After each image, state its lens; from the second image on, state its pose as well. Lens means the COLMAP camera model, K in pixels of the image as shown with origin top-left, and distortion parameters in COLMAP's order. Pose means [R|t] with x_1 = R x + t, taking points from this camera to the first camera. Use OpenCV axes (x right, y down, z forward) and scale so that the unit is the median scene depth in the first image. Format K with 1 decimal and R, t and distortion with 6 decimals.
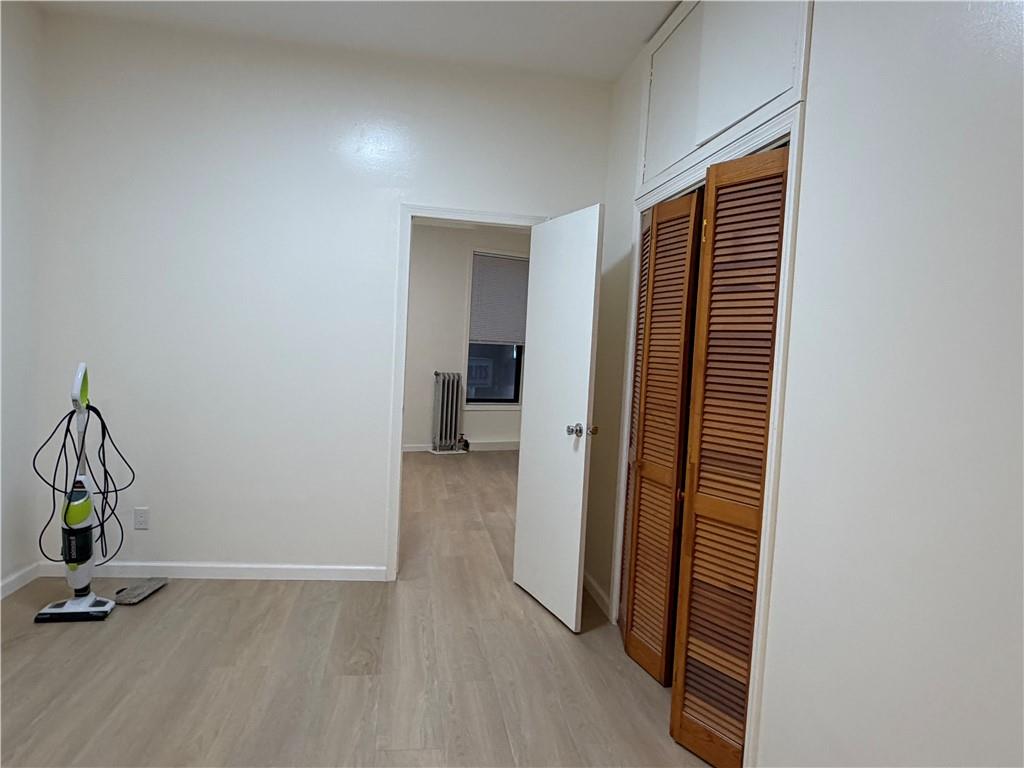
lens RADIAL K [[653.3, 0, 510.4], [0, 653.3, 388.0], [0, 0, 1]] dist [0.004550, 0.002158]
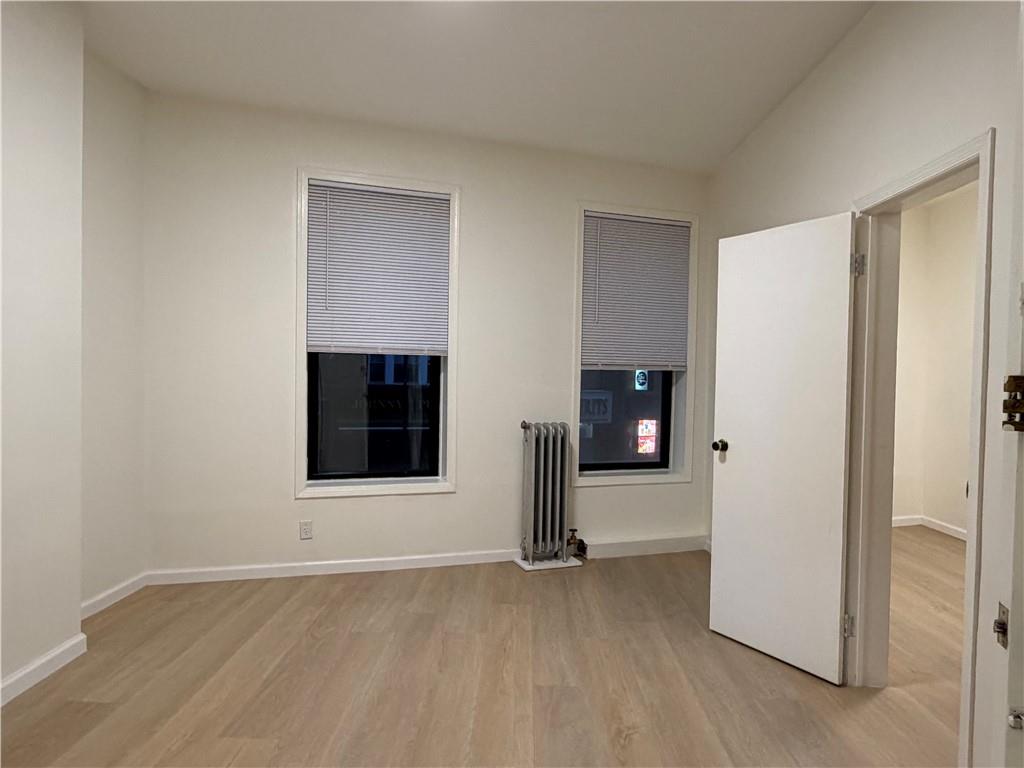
lens RADIAL K [[653.3, 0, 510.4], [0, 653.3, 388.0], [0, 0, 1]] dist [0.004550, 0.002158]
pose [[0.983891, -0.030707, -0.176111, -0.039451], [0.022269, 0.998516, -0.049690, -0.041852], [0.177376, 0.044968, 0.983115, 0.702217]]
